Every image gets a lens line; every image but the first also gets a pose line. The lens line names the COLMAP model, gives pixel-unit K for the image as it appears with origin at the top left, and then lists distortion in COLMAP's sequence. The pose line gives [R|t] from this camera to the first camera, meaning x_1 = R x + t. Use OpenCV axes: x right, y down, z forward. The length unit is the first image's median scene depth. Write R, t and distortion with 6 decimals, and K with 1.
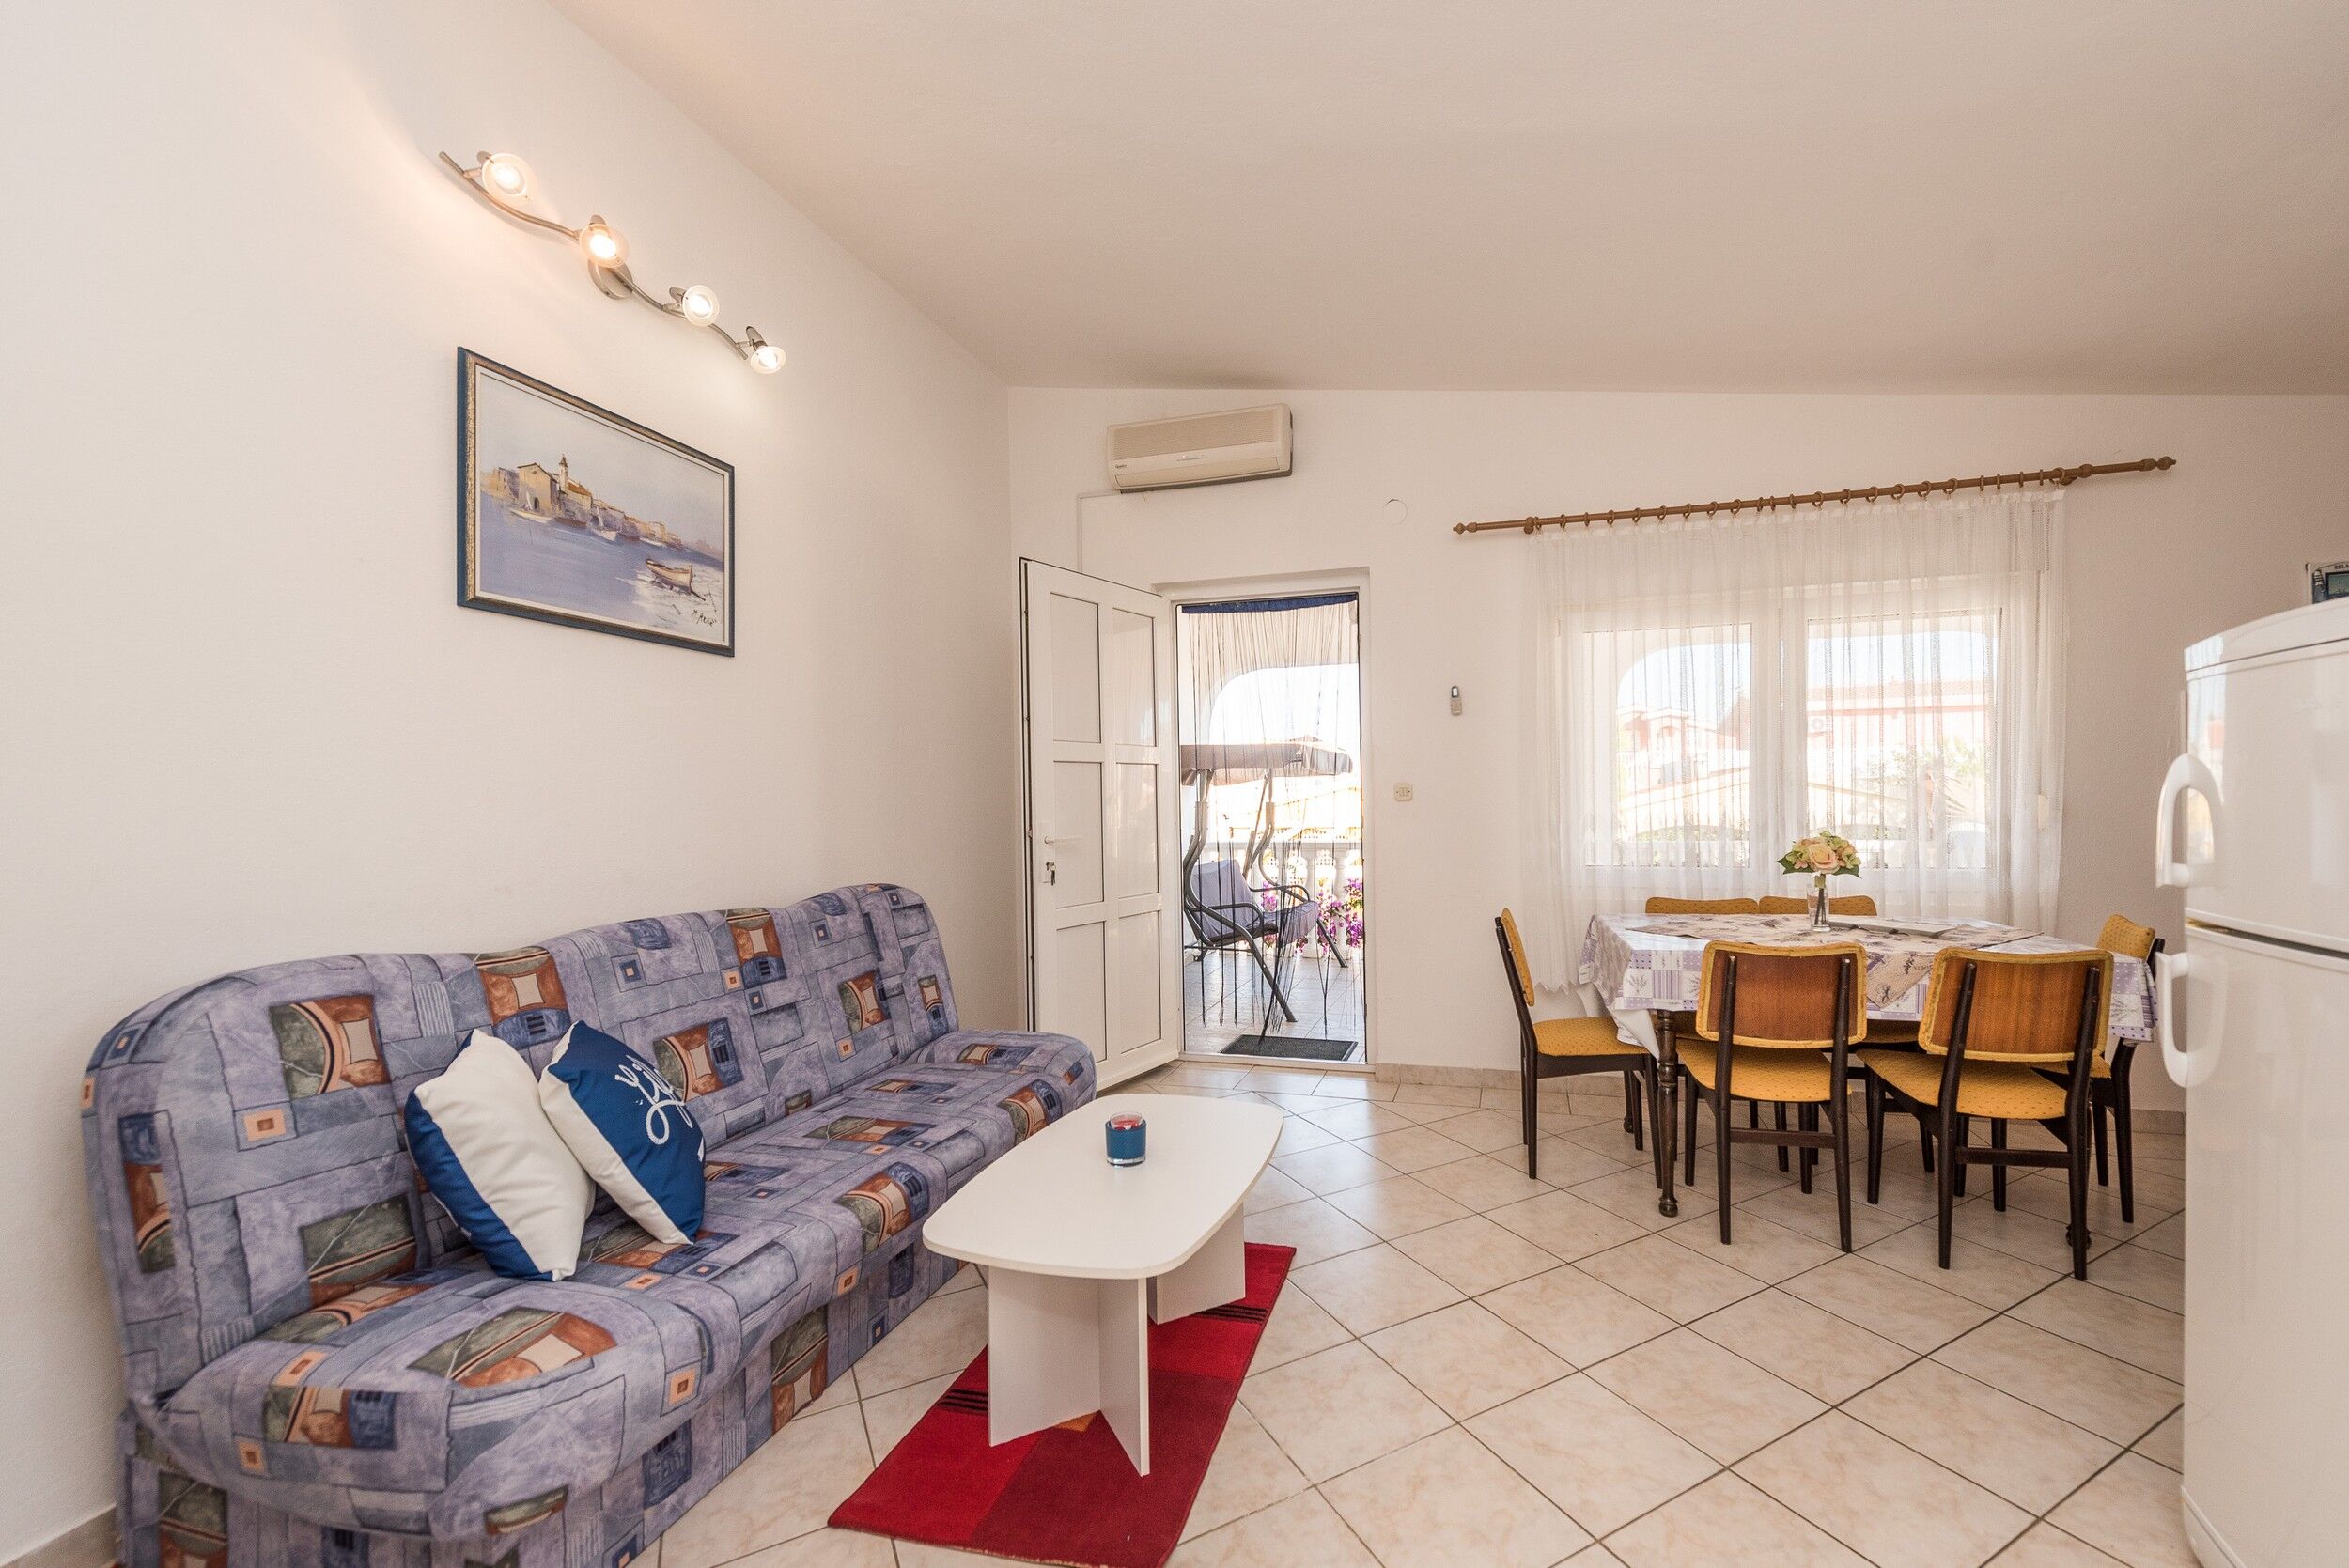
lens RADIAL K [[978.2, 0, 1230.6], [0, 978.2, 791.2], [0, 0, 1]] dist [0.017612, -0.007547]
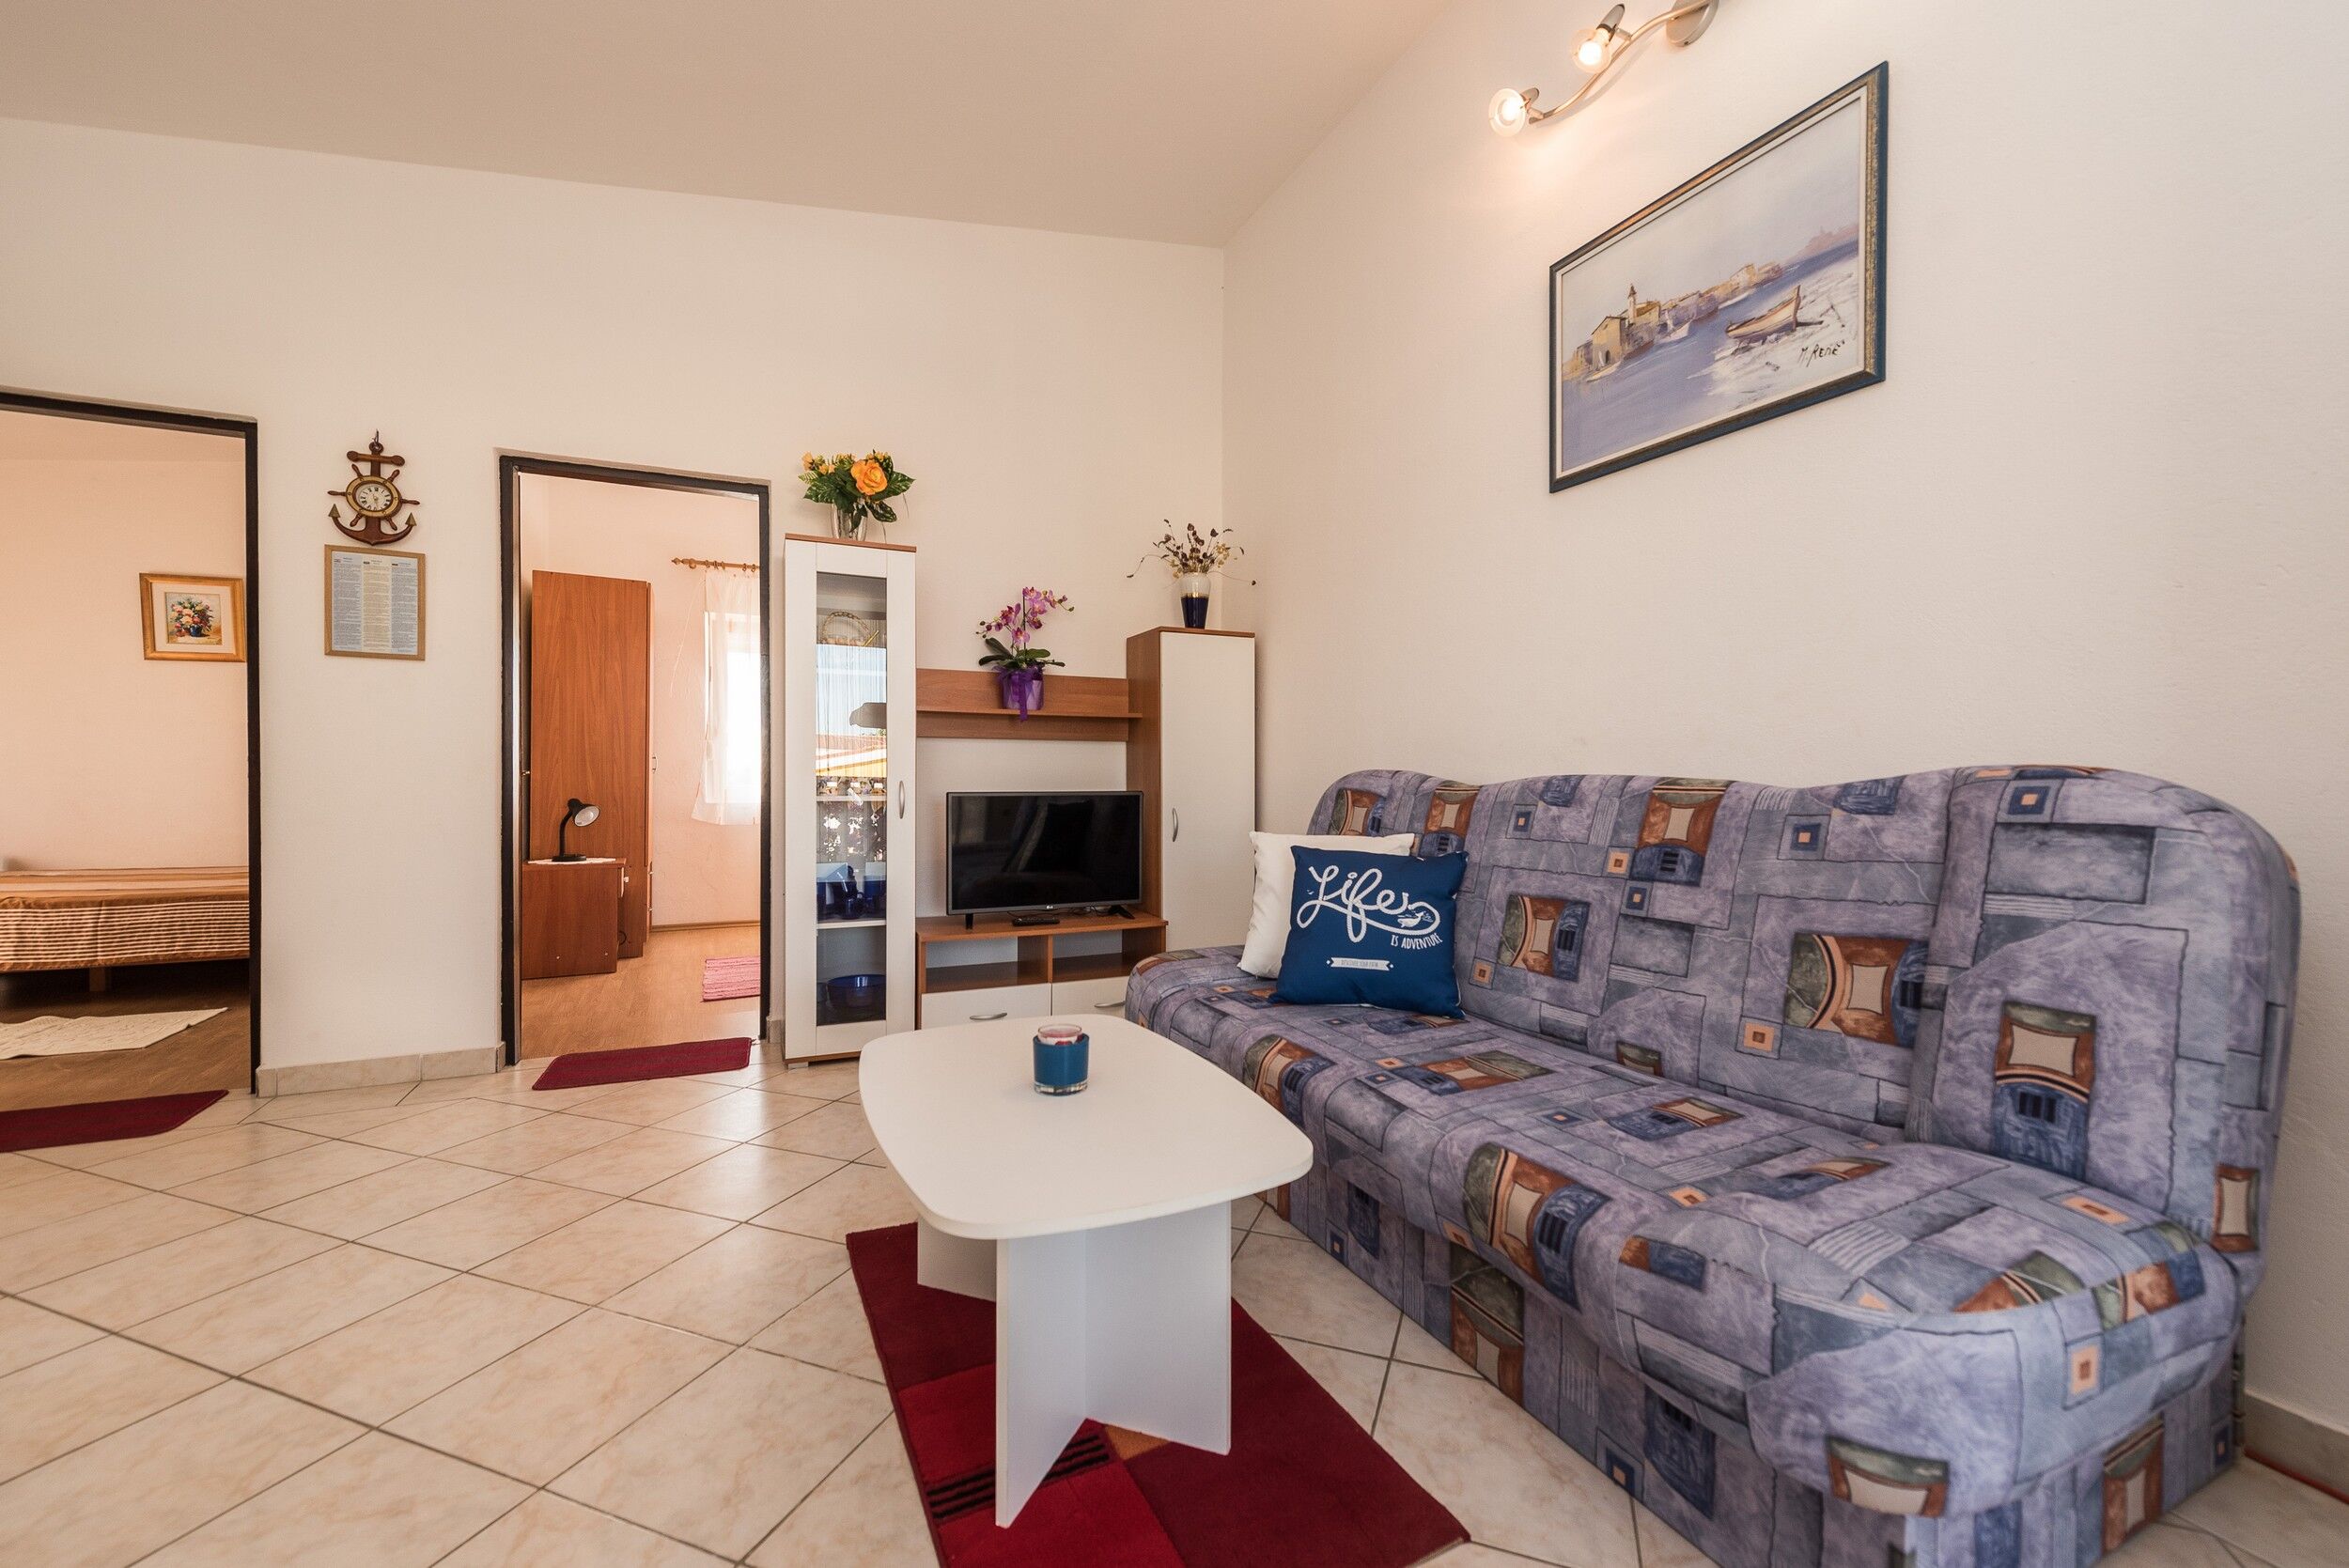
lens RADIAL K [[939.9, 0, 1169.3], [0, 939.9, 790.1], [0, 0, 1]] dist [0.017932, -0.006413]
pose [[-0.757436, 0.017204, -0.652683, 0.247829], [0.008367, 0.999826, 0.016645, 0.119168], [0.652856, 0.007146, -0.757449, 1.331861]]
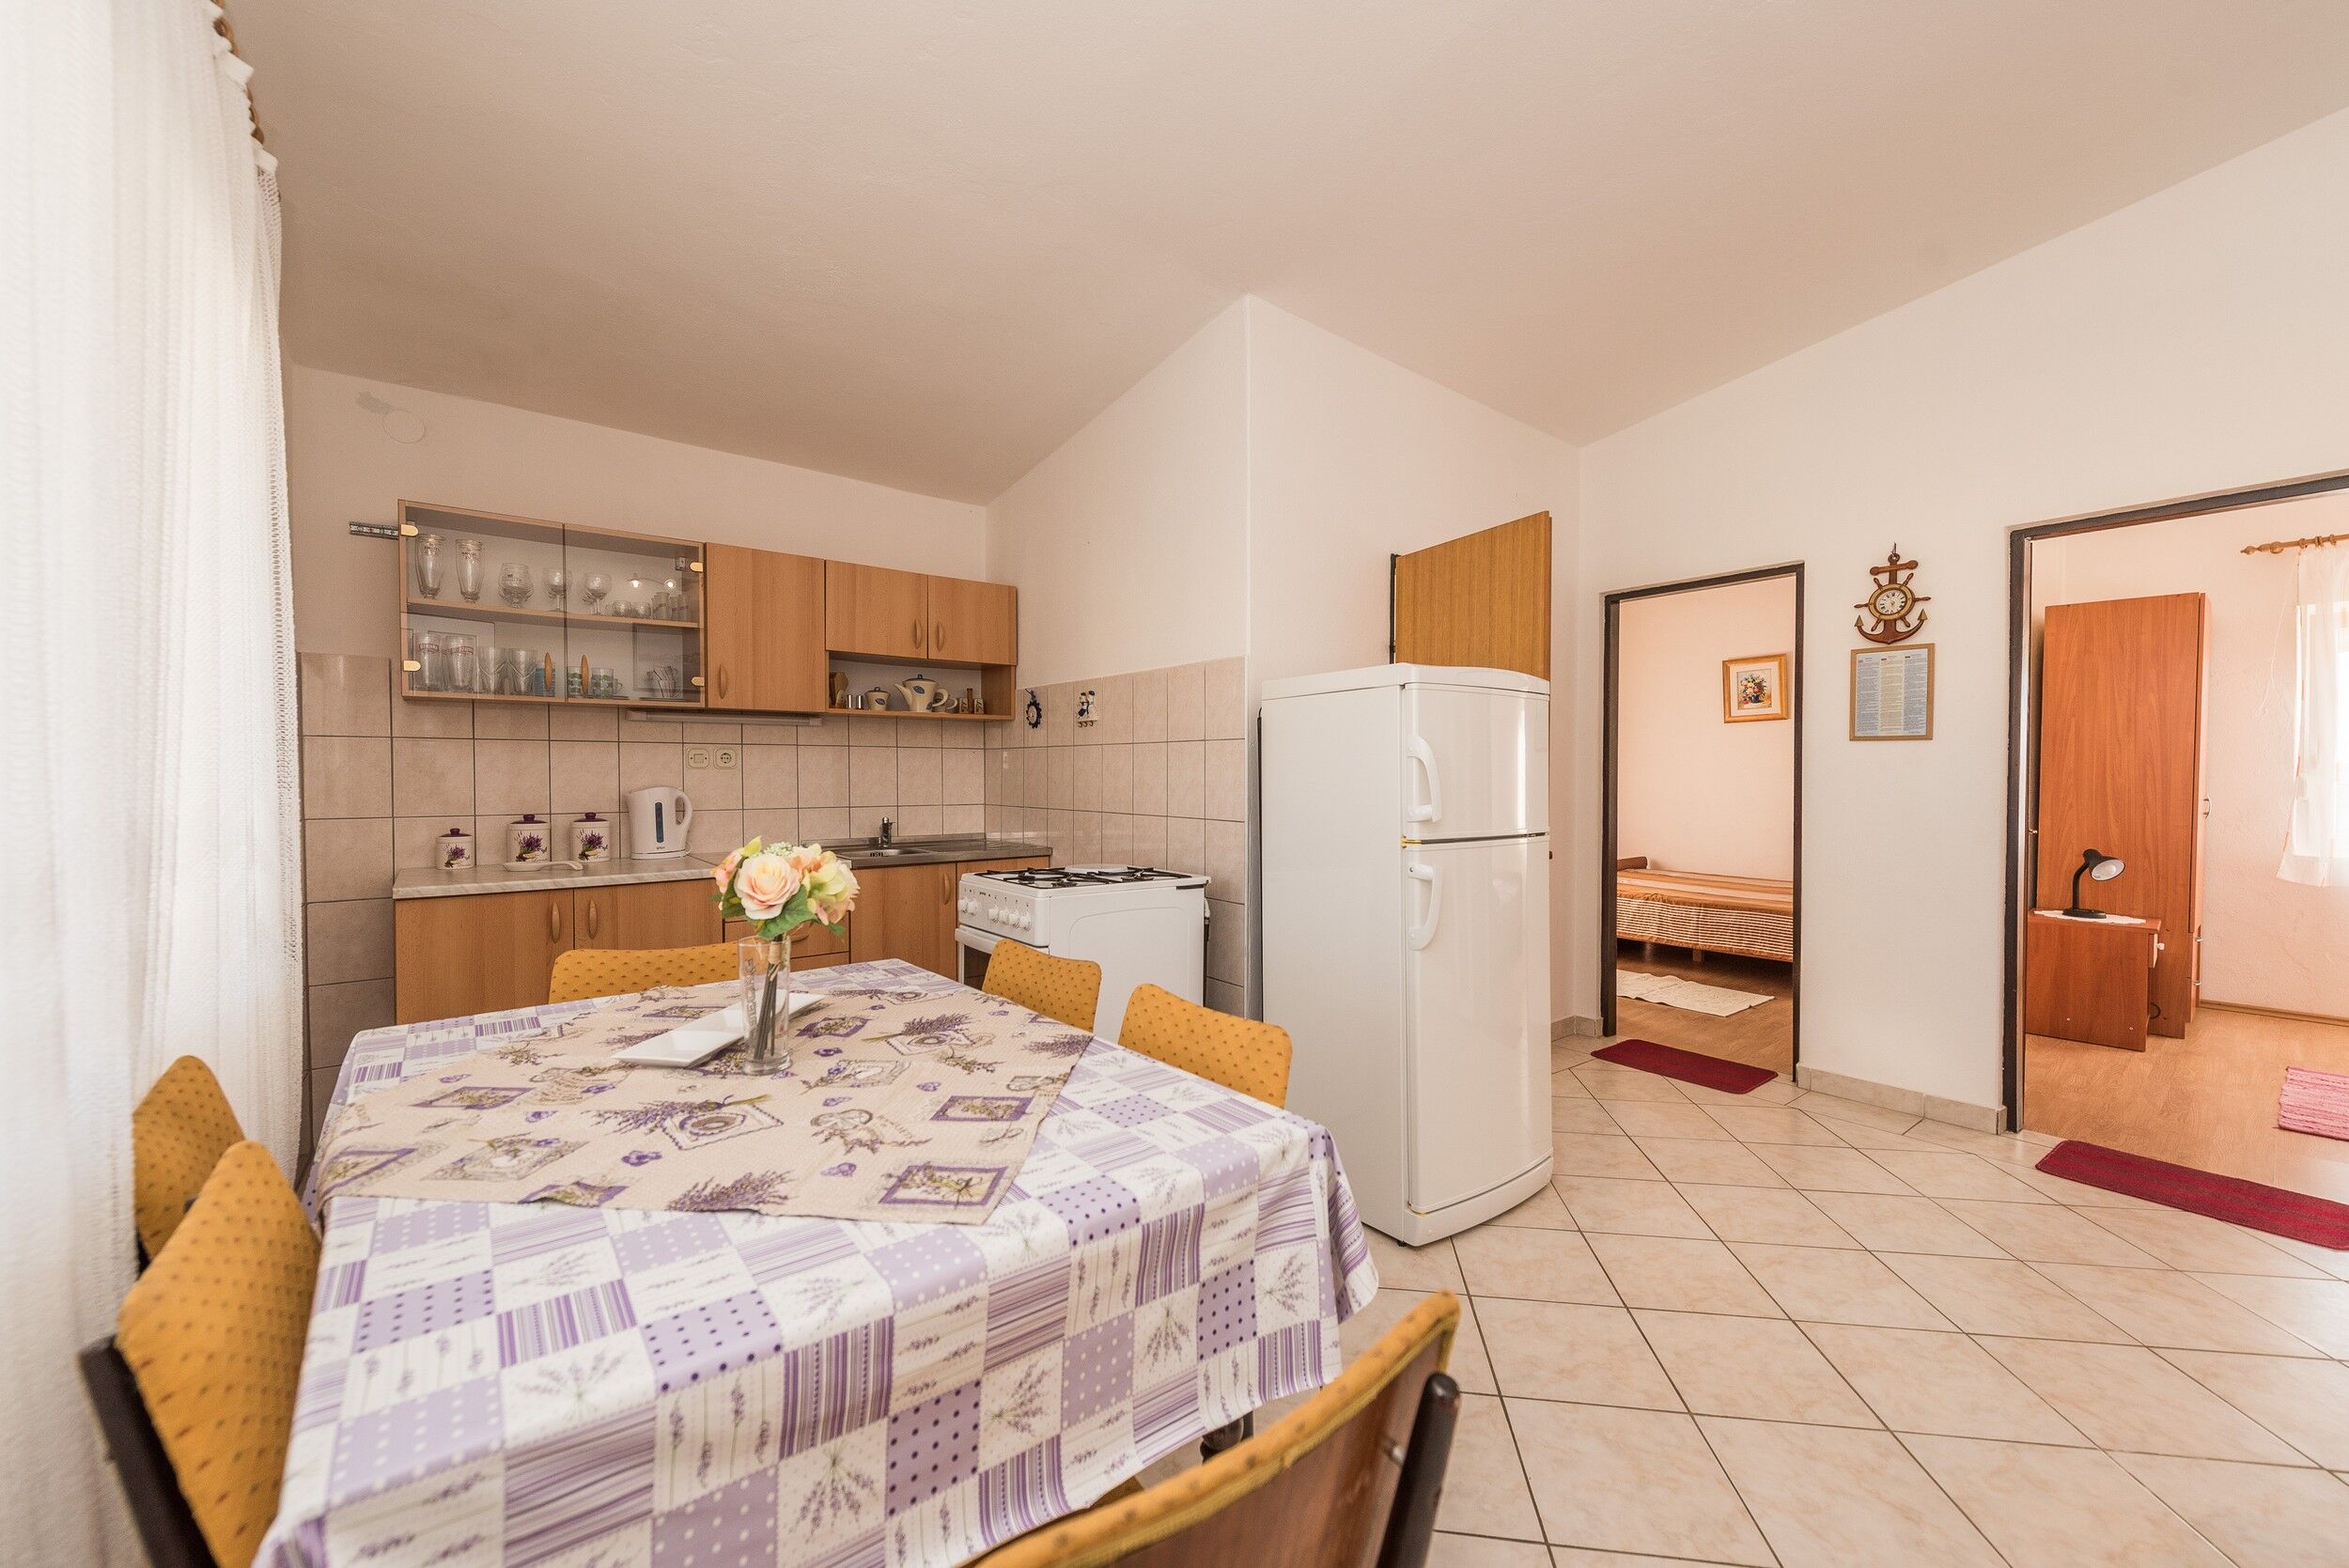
lens RADIAL K [[909.3, 0, 1187.2], [0, 909.3, 788.0], [0, 0, 1]] dist [0.002633, -0.002415]
pose [[-0.804865, 0.005794, 0.593429, 0.259182], [0.010685, 0.999932, 0.004729, 0.021224], [-0.593361, 0.010147, -0.804872, 1.444383]]
